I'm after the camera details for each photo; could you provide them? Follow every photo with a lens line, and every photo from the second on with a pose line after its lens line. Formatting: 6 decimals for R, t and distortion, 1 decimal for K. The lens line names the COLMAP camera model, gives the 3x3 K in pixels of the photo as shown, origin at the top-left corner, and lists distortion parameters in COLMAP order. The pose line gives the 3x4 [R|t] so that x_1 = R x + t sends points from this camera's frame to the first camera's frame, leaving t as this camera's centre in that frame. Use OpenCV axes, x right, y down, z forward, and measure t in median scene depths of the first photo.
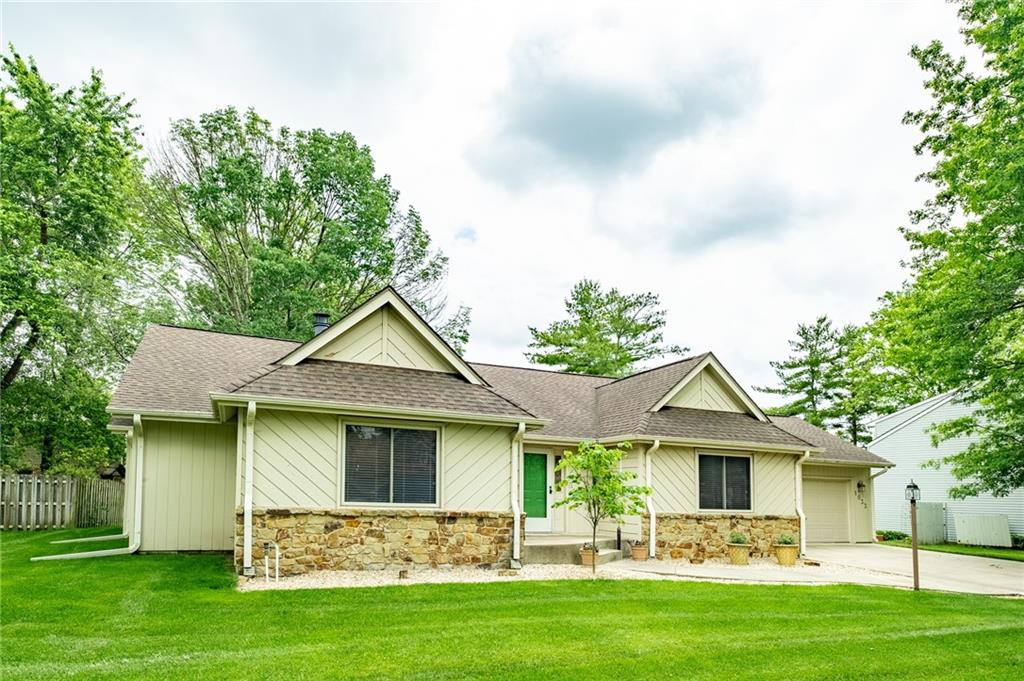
lens RADIAL K [[563.3, 0, 511.9], [0, 563.3, 339.2], [0, 0, 1]] dist [-0.006091, -0.000669]
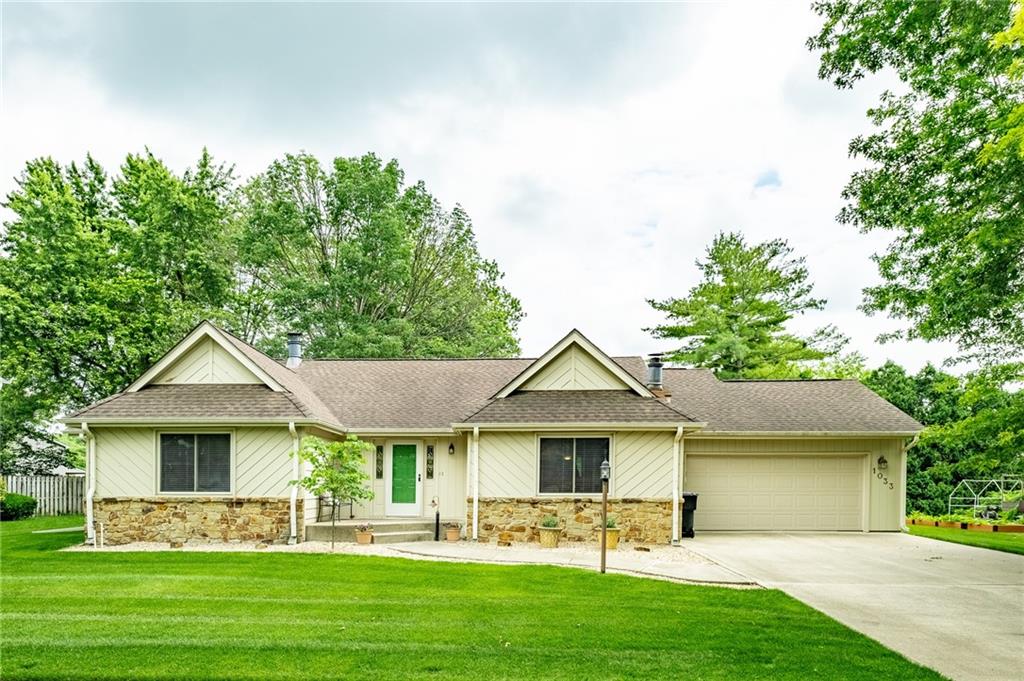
lens RADIAL K [[613.1, 0, 511.6], [0, 613.1, 341.8], [0, 0, 1]] dist [-0.001717, 0.000089]
pose [[0.912251, -0.115058, -0.393140, 0.980387], [0.130397, 0.991384, 0.012434, 0.025568], [0.388322, -0.062607, 0.919395, 0.011613]]
